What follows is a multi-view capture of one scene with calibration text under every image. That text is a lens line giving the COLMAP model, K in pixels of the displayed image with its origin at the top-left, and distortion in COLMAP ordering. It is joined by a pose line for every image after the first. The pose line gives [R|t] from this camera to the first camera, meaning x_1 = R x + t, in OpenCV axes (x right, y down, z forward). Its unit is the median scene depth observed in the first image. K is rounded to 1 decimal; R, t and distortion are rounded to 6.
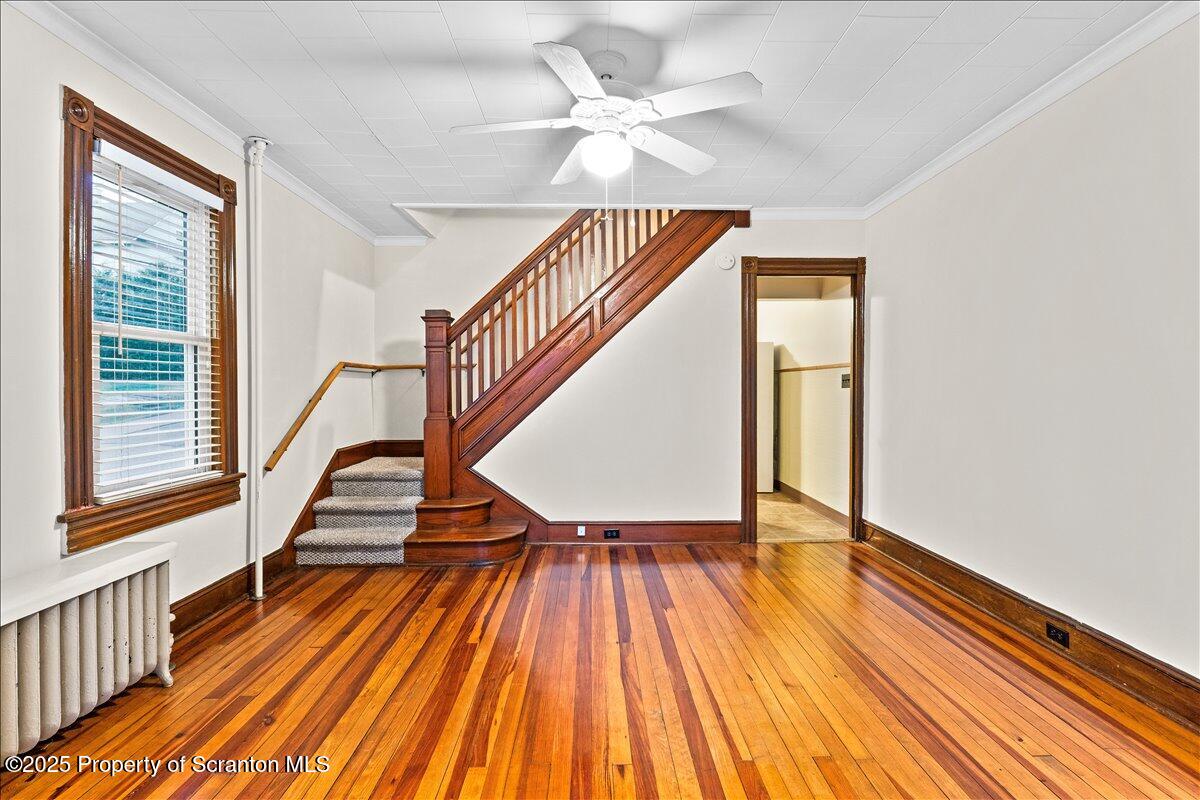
lens RADIAL K [[544.2, 0, 600.8], [0, 544.2, 385.2], [0, 0, 1]] dist [-0.002303, -0.000213]
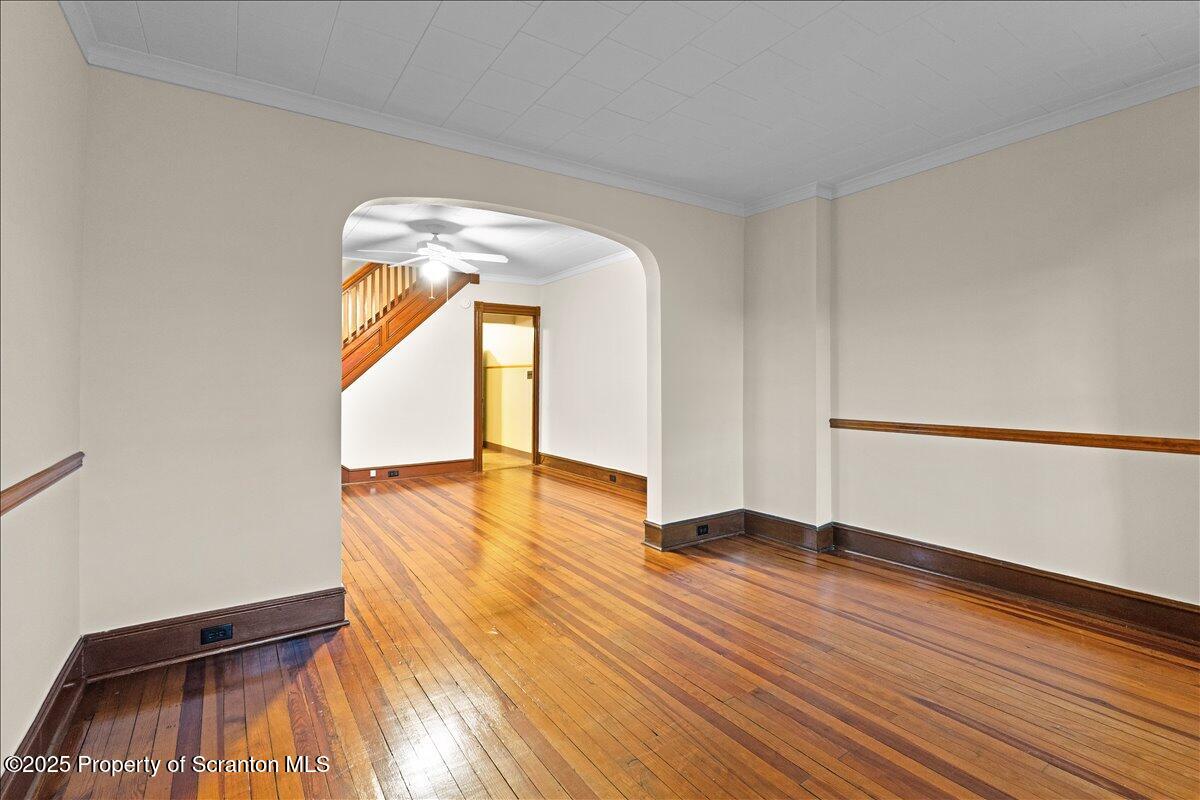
lens RADIAL K [[544.2, 0, 600.8], [0, 544.2, 385.2], [0, 0, 1]] dist [-0.002303, -0.000213]
pose [[0.836256, -0.008779, 0.548268, -0.330292], [-0.000921, 0.999848, 0.017415, -0.005840], [-0.548338, -0.015068, 0.836121, -0.609307]]
